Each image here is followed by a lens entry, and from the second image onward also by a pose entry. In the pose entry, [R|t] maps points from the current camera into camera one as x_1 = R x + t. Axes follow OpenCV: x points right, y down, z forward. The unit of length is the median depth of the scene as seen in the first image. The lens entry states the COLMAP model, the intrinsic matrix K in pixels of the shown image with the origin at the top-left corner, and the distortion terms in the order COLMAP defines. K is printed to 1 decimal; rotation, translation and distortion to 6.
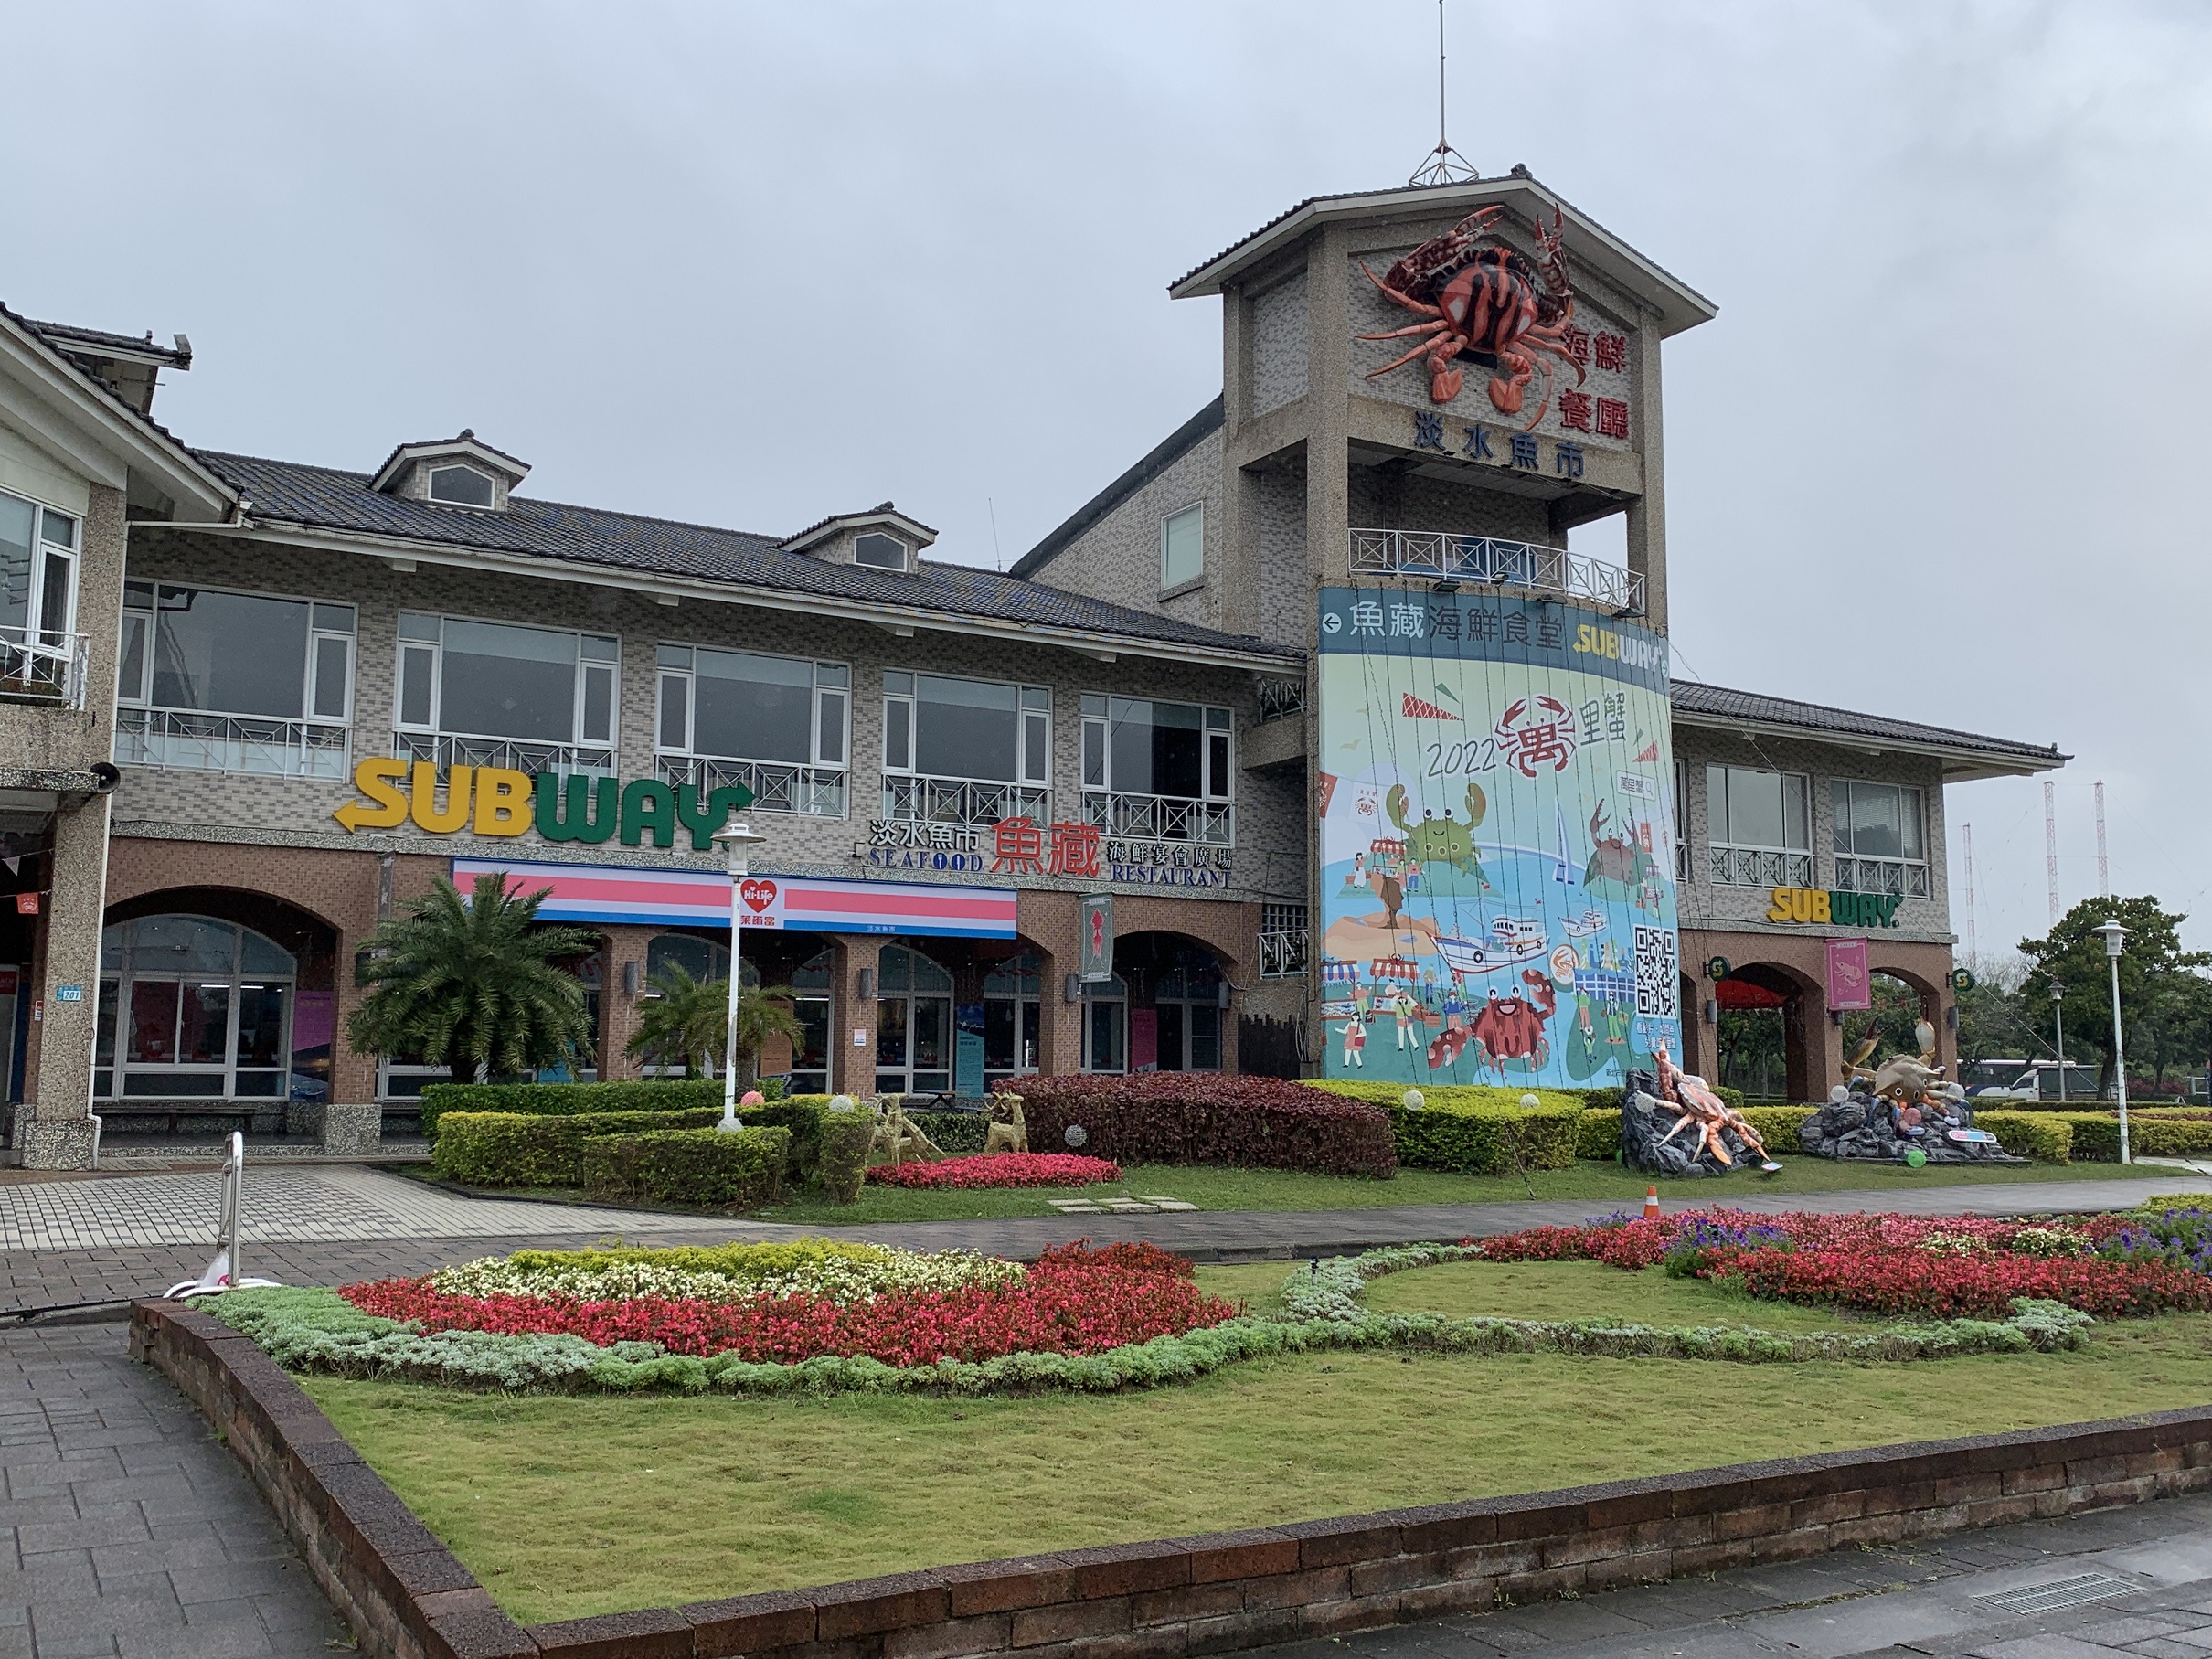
lens RADIAL K [[1988.5, 0, 1106.0], [0, 1988.5, 829.5], [0, 0, 1]] dist [0.175632, -0.495747]
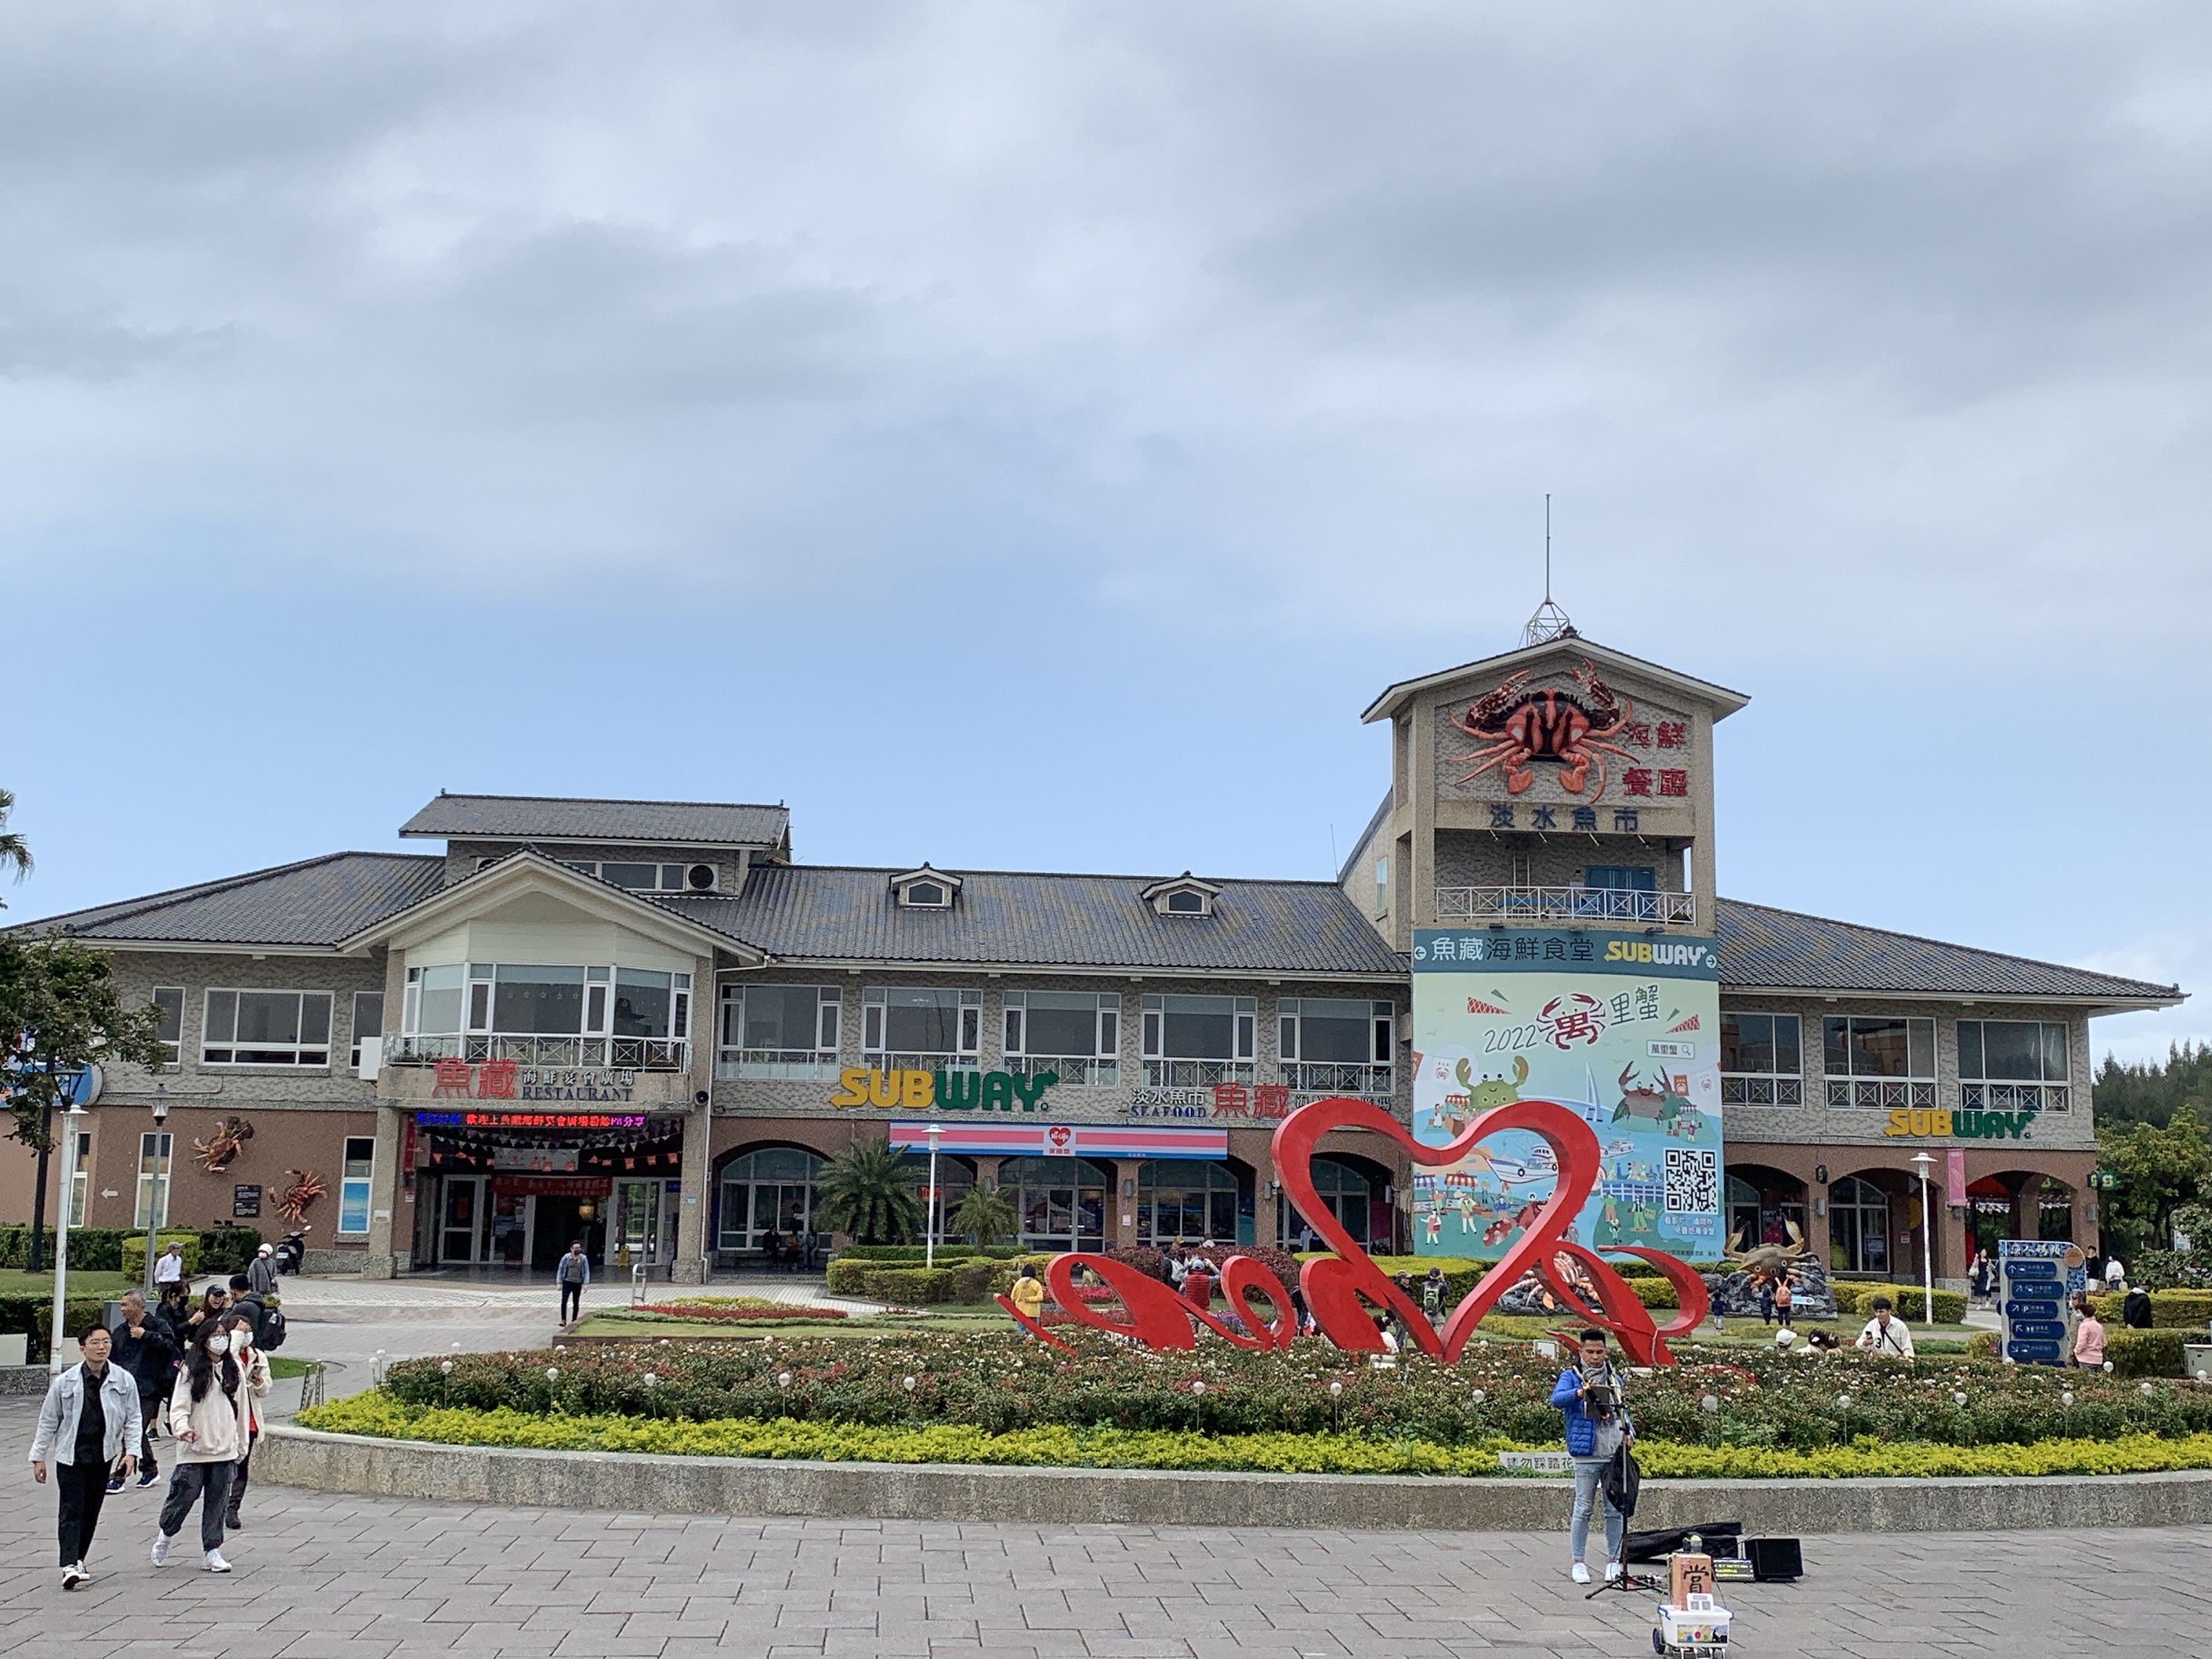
lens RADIAL K [[2484.2, 0, 1106.0], [0, 2484.2, 829.5], [0, 0, 1]] dist [0.219363, -0.762489]
pose [[0.901641, -0.052300, -0.429311, 0.719590], [0.038007, 0.998403, -0.041806, -0.126196], [0.430811, 0.021377, 0.902189, -0.838342]]
